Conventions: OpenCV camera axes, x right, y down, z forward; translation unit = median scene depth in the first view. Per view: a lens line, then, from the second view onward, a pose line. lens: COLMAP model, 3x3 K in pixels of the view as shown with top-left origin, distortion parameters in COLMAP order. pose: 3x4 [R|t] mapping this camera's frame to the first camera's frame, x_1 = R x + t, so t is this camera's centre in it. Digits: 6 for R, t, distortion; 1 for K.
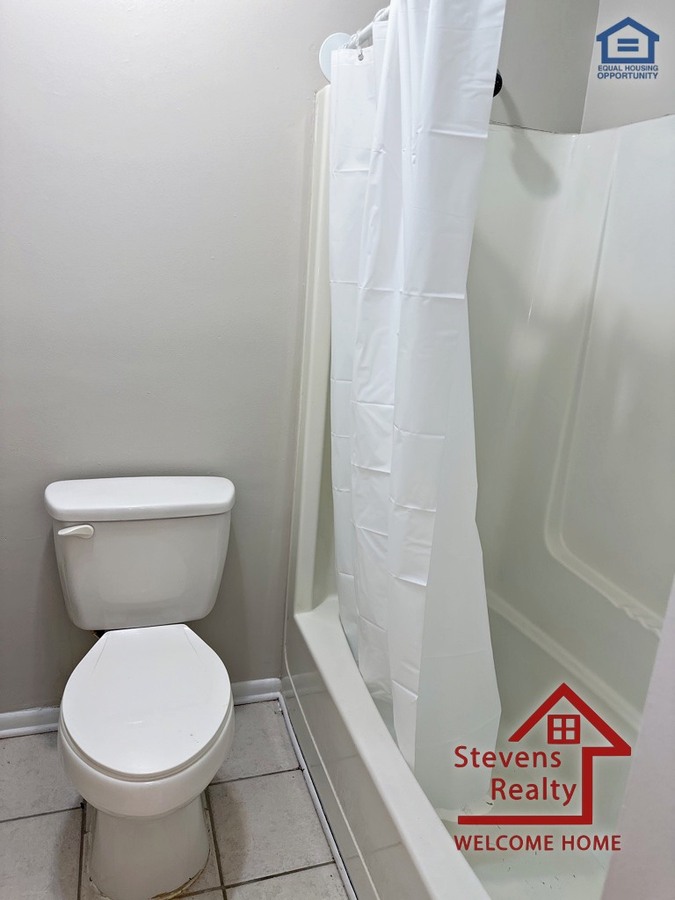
lens RADIAL K [[641.8, 0, 337.5], [0, 641.8, 450.0], [0, 0, 1]] dist [0.034460, -0.068822]
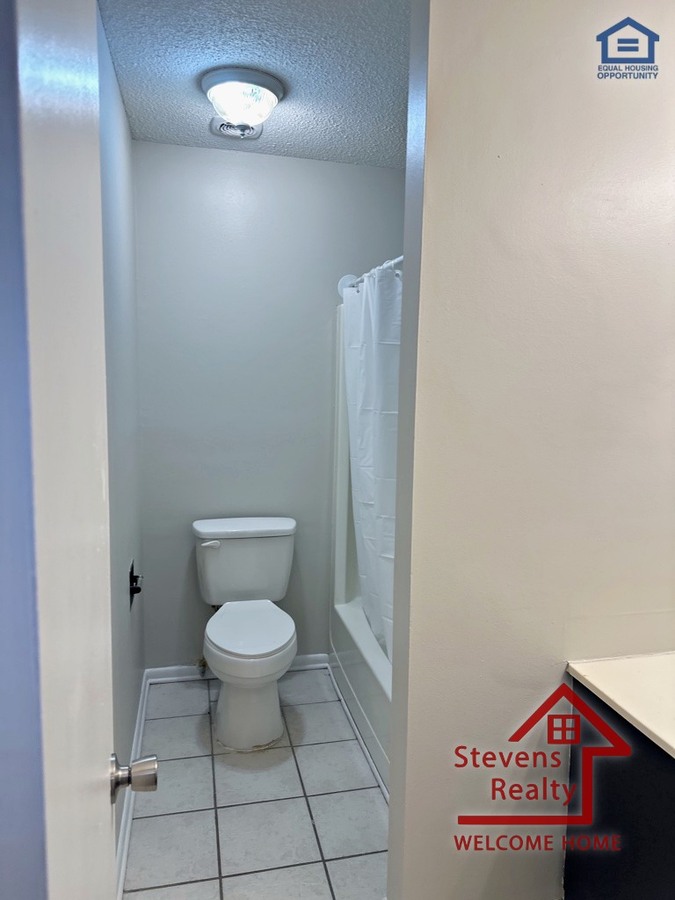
lens RADIAL K [[617.5, 0, 338.2], [0, 617.5, 435.1], [0, 0, 1]] dist [0.000373, -0.024347]
pose [[0.994806, -0.039466, -0.093821, 0.127512], [0.022560, 0.984335, -0.174858, 0.133548], [0.099253, 0.171833, 0.980113, -0.716712]]
